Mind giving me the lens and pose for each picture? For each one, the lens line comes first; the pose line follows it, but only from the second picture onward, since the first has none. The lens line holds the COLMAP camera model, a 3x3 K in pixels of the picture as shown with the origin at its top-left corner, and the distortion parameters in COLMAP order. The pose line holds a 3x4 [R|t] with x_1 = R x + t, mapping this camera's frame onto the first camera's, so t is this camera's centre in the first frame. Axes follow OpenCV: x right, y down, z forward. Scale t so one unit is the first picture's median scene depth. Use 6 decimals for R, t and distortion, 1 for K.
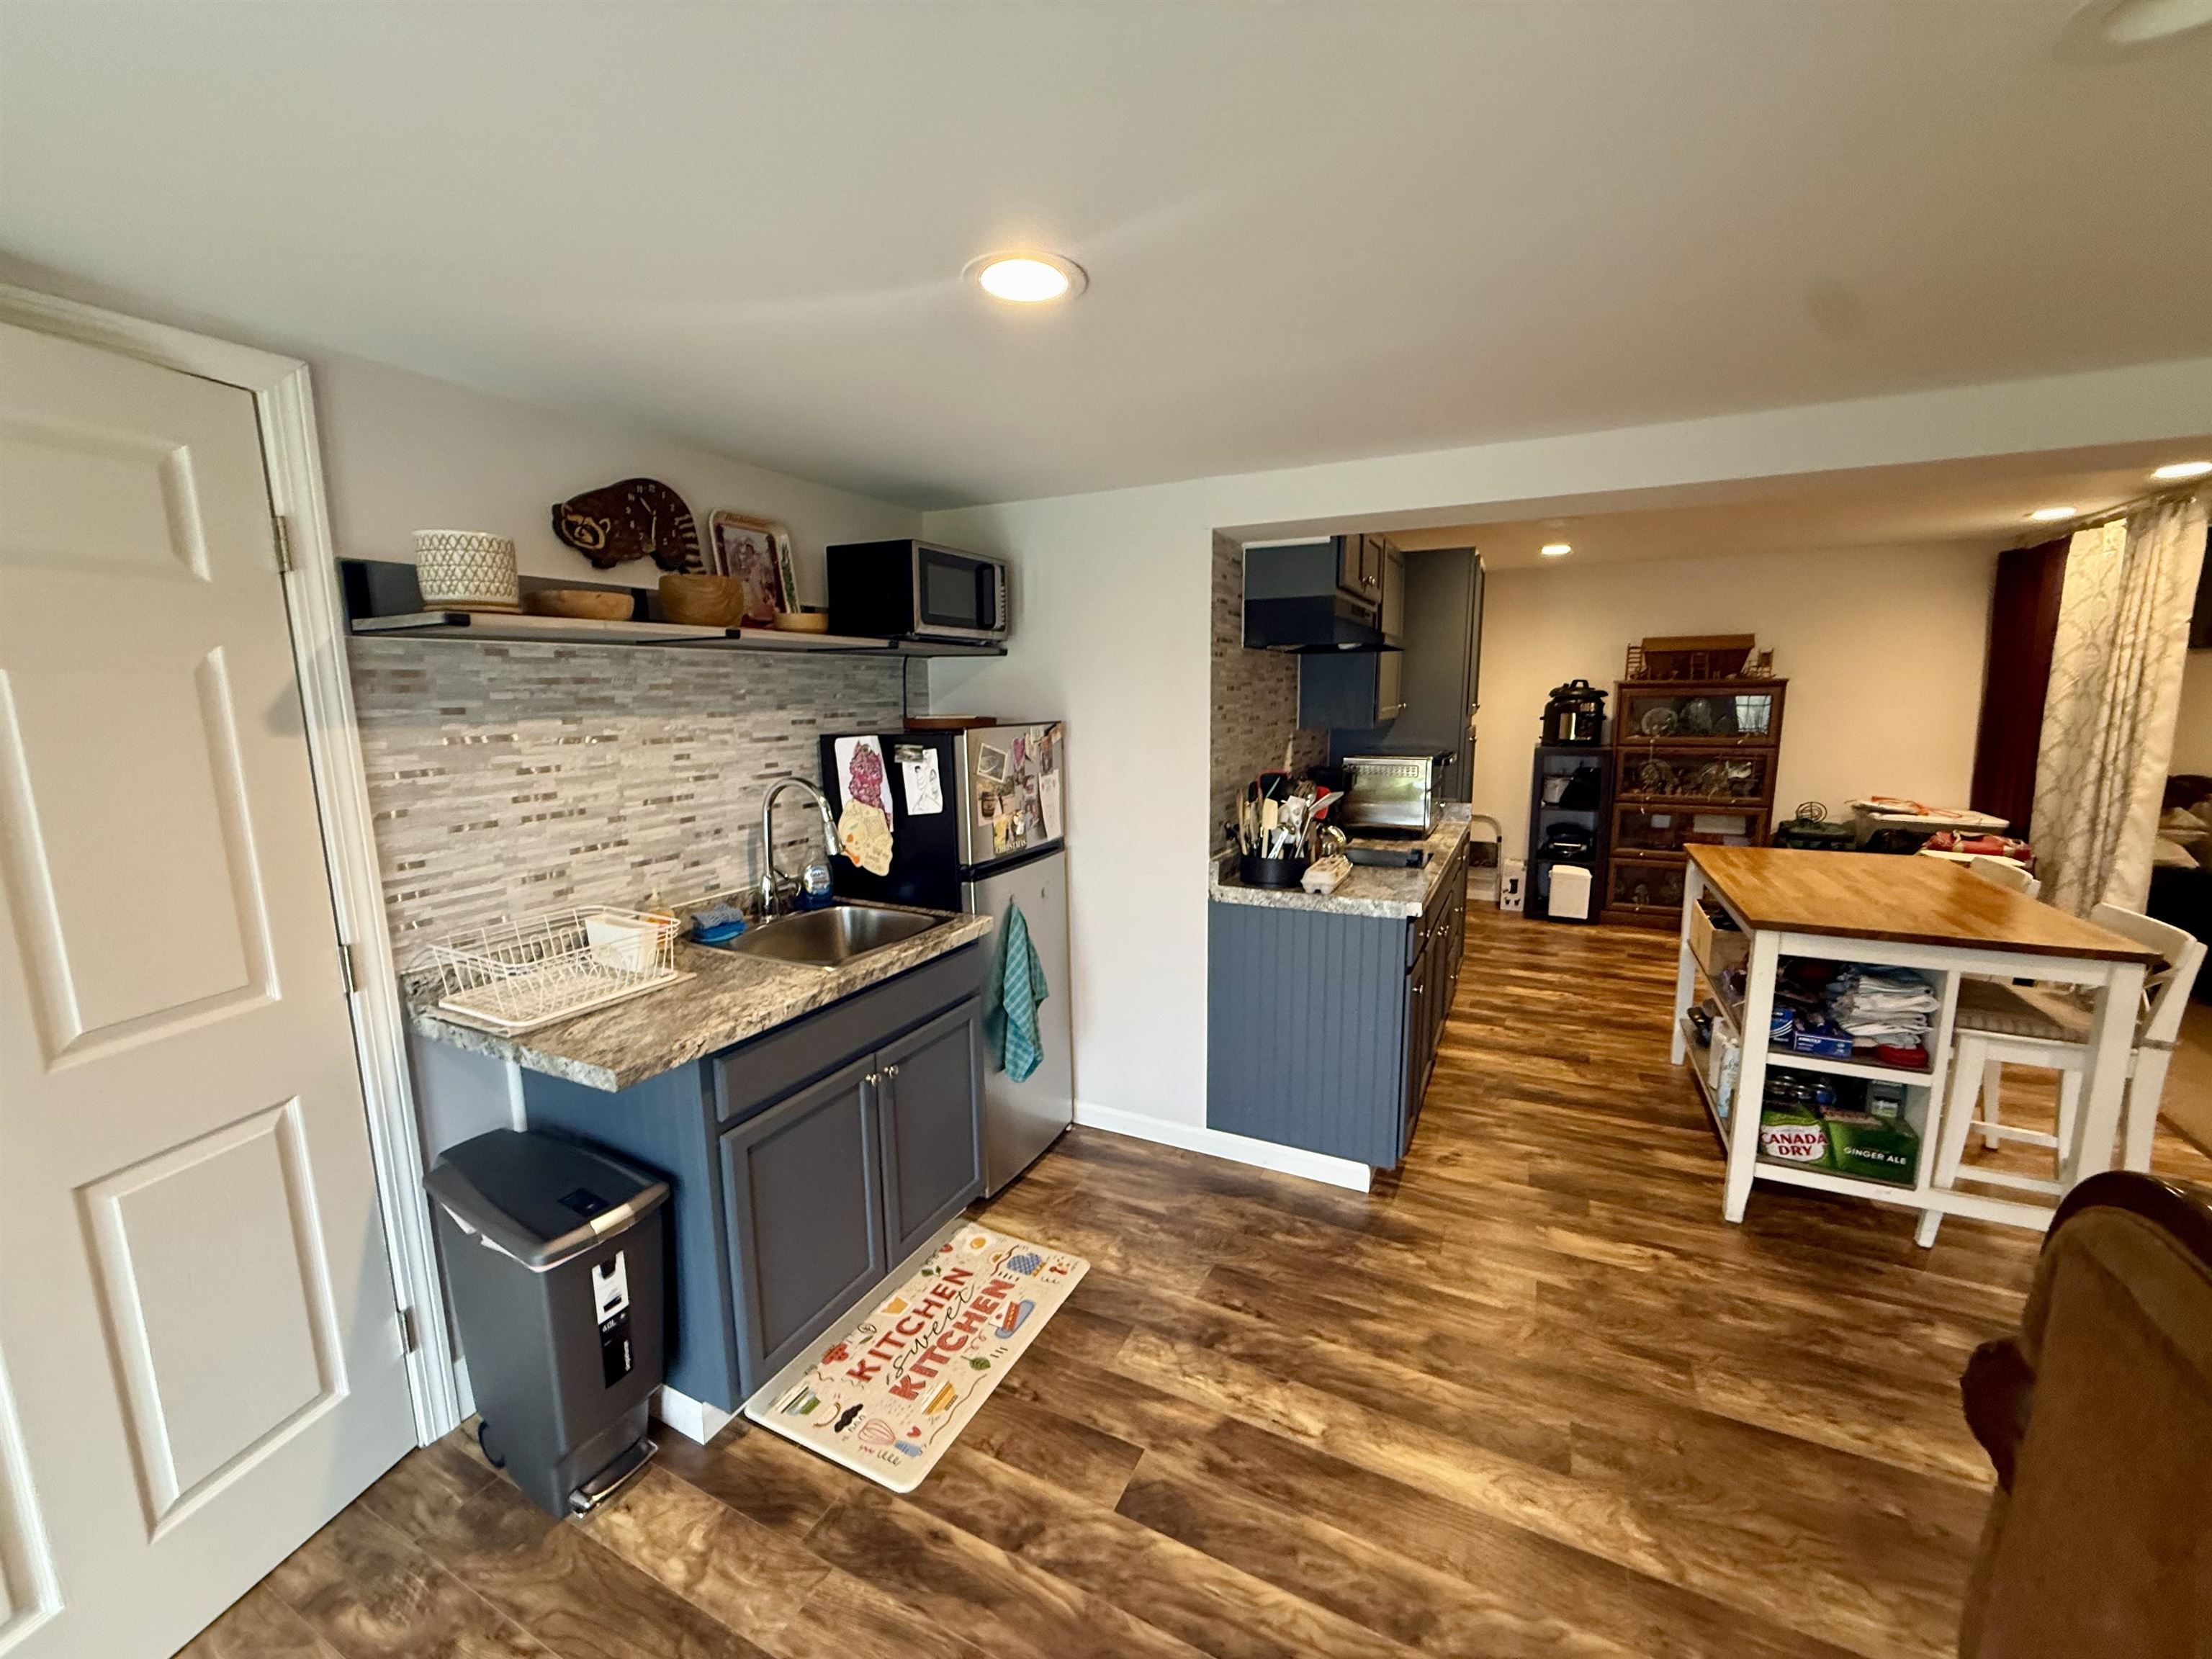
lens RADIAL K [[877.9, 0, 1102.0], [0, 877.9, 829.8], [0, 0, 1]] dist [-0.000120, -0.000078]
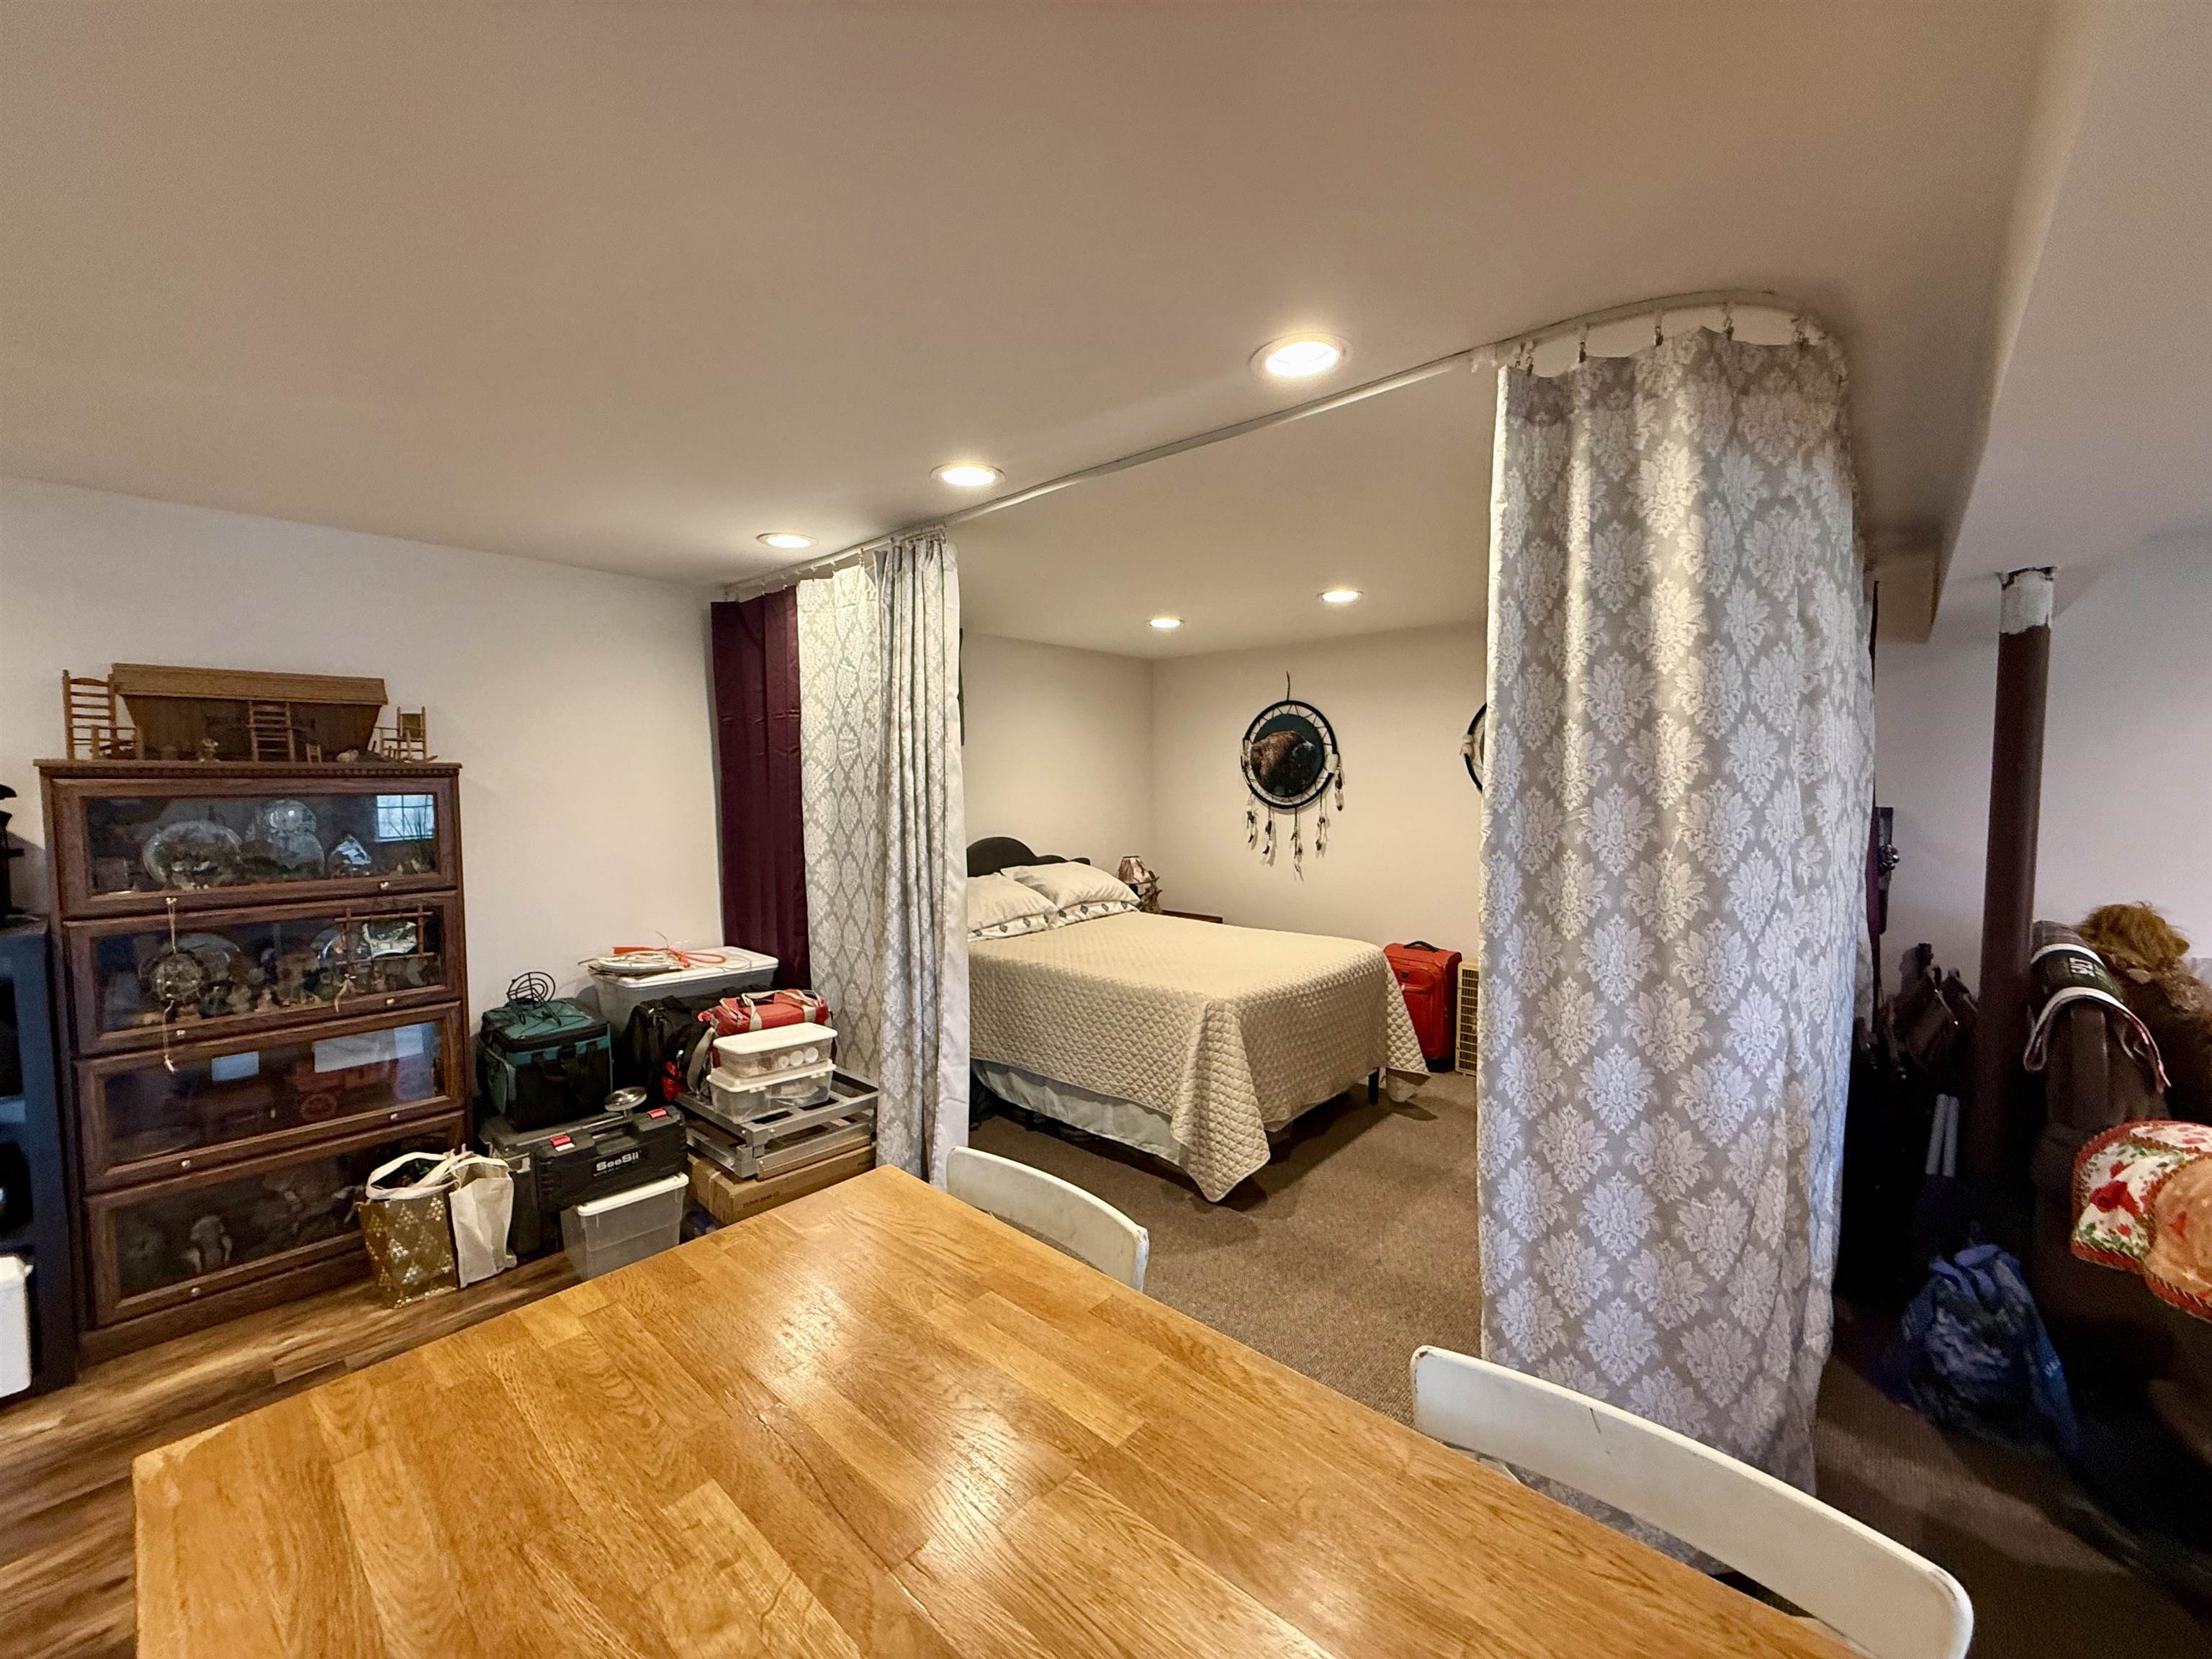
lens RADIAL K [[877.9, 0, 1102.0], [0, 877.9, 829.8], [0, 0, 1]] dist [-0.000120, -0.000078]
pose [[0.270985, -0.041526, 0.961688, 0.412161], [0.151053, 0.988526, 0.000121, -0.080766], [-0.950658, 0.145233, 0.274148, 0.540821]]
